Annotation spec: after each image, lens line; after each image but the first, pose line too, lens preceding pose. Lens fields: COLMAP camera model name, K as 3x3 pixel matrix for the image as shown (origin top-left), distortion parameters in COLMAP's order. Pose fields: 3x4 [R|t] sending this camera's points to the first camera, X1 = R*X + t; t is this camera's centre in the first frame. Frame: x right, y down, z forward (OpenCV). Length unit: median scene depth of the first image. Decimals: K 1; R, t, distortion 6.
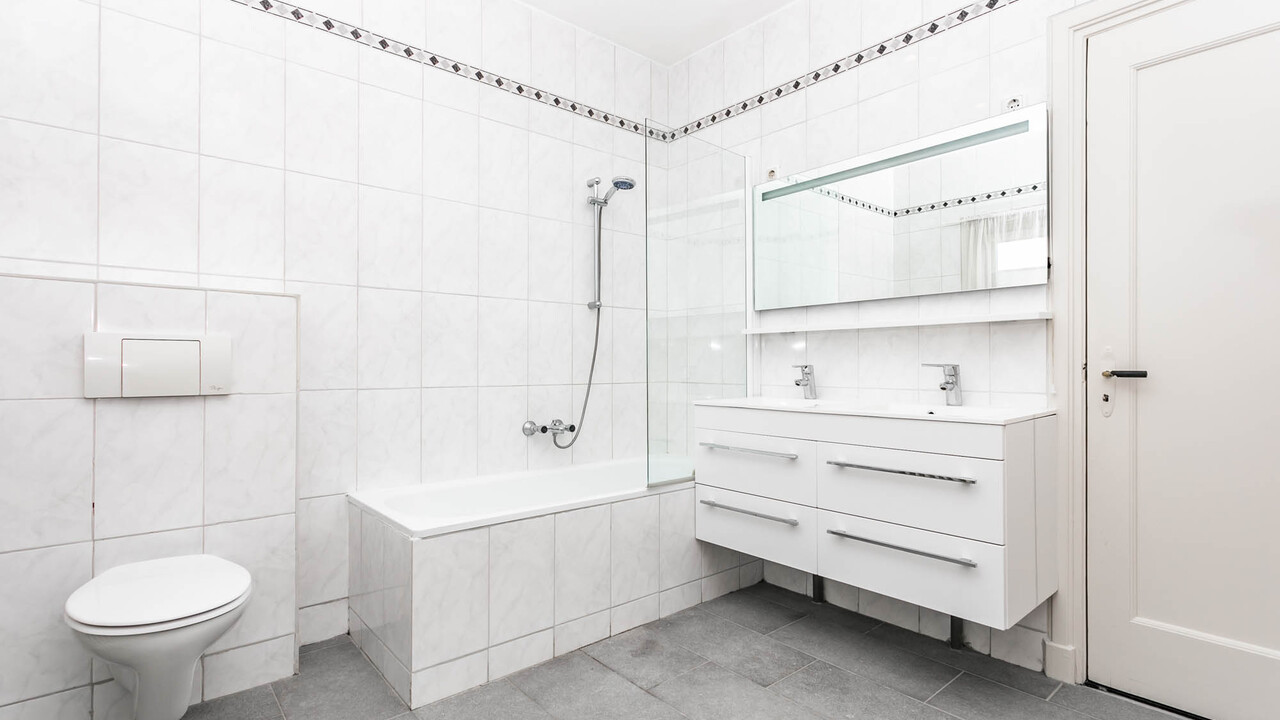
lens RADIAL K [[612.4, 0, 639.1], [0, 612.4, 359.9], [0, 0, 1]] dist [0.008473, 0.000449]
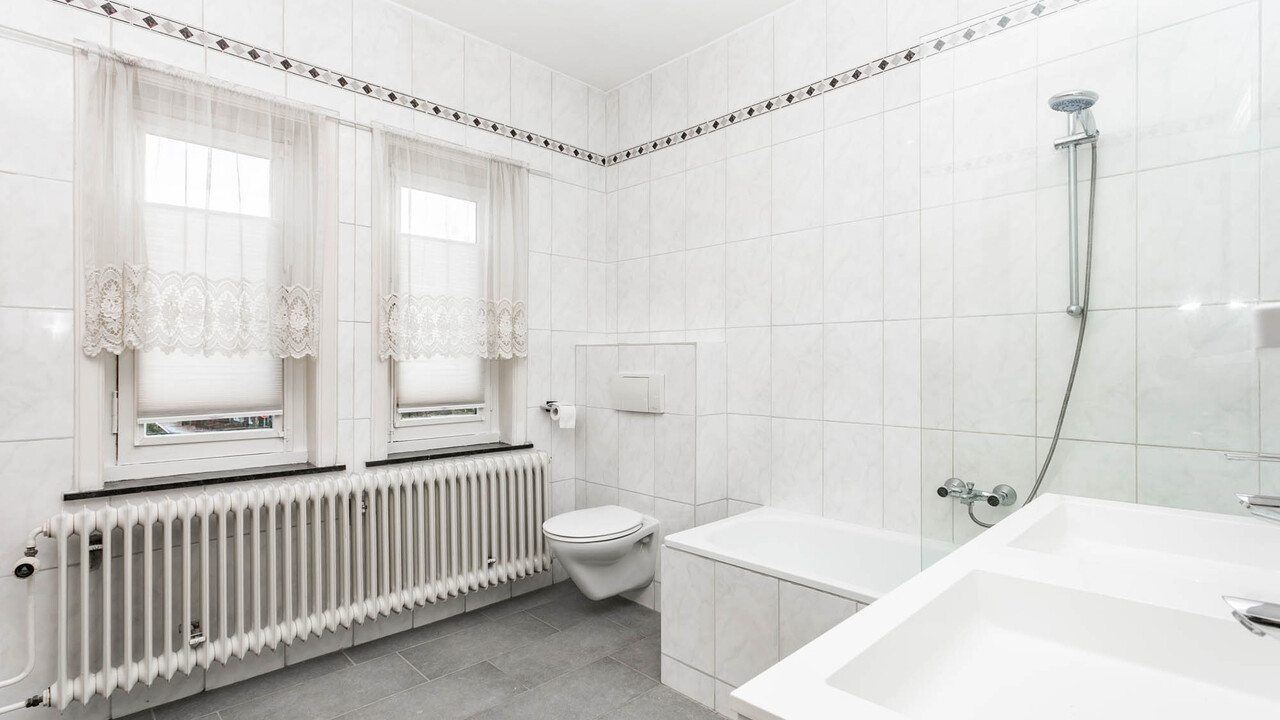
lens RADIAL K [[612.4, 0, 638.9], [0, 612.4, 363.0], [0, 0, 1]] dist [0.008473, 0.000449]
pose [[0.075824, -0.002286, -0.997119, 0.618889], [0.005417, 0.999984, -0.001881, -0.047741], [0.997107, -0.005259, 0.075835, 0.634196]]
